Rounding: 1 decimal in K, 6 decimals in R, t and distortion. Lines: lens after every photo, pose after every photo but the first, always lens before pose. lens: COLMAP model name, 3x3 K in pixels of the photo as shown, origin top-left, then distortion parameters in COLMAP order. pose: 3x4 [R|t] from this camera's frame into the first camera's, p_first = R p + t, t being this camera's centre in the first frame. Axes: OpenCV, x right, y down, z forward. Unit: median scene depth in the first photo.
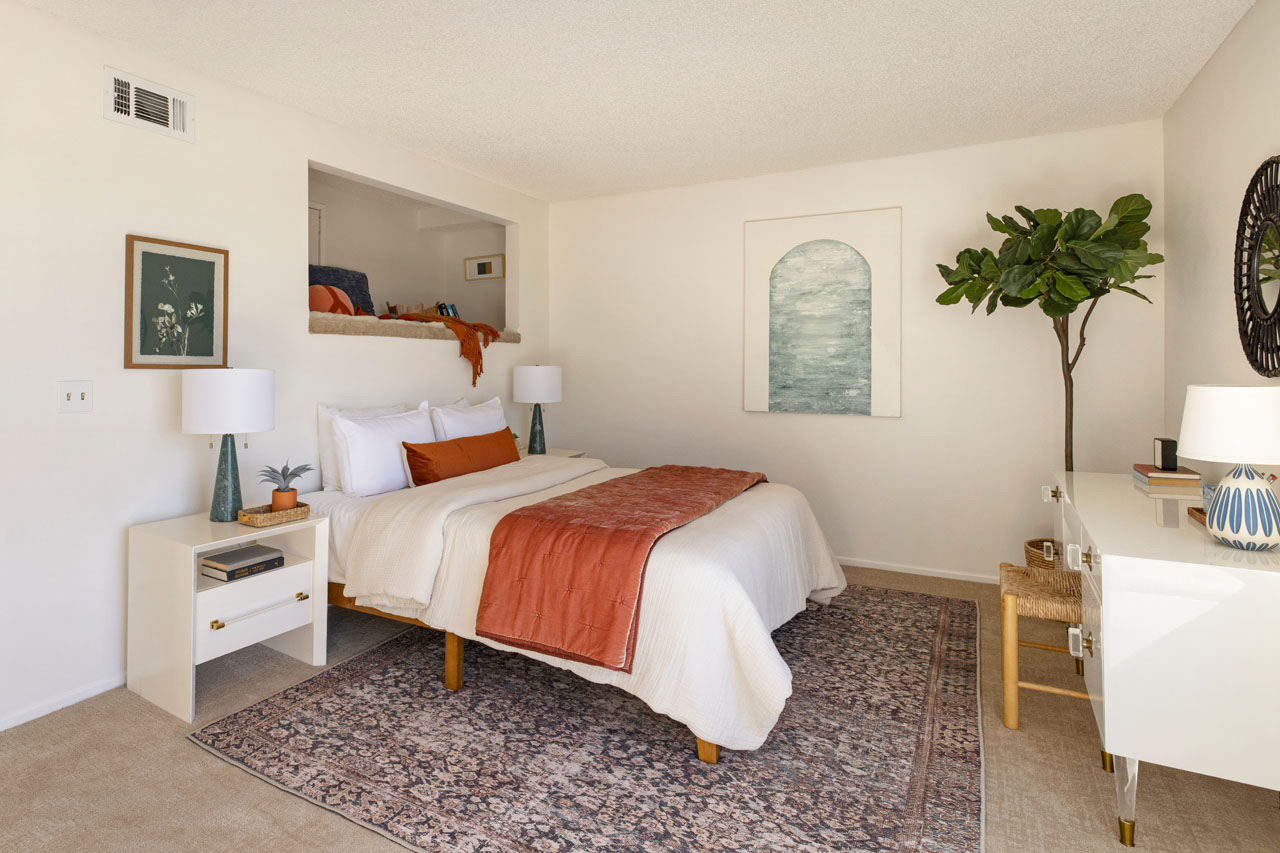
lens RADIAL K [[650.5, 0, 629.6], [0, 650.5, 363.5], [0, 0, 1]] dist [-0.000439, 0.000783]
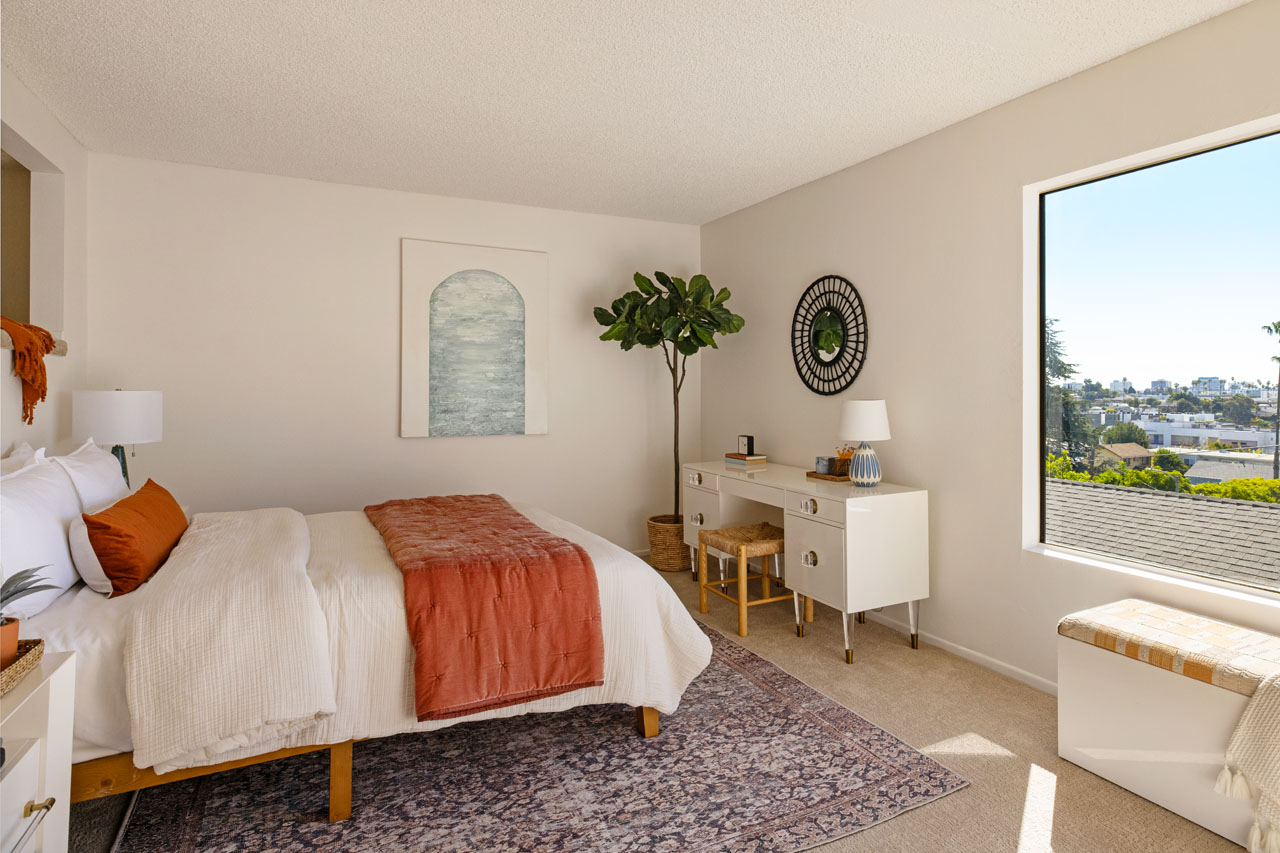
lens RADIAL K [[655.9, 0, 642.8], [0, 655.9, 388.2], [0, 0, 1]] dist [-0.003510, 0.000714]
pose [[0.600728, 0.001453, 0.799452, -0.699991], [-0.000039, 0.999998, -0.001788, 0.004494], [-0.799453, 0.001043, 0.600727, 0.280196]]
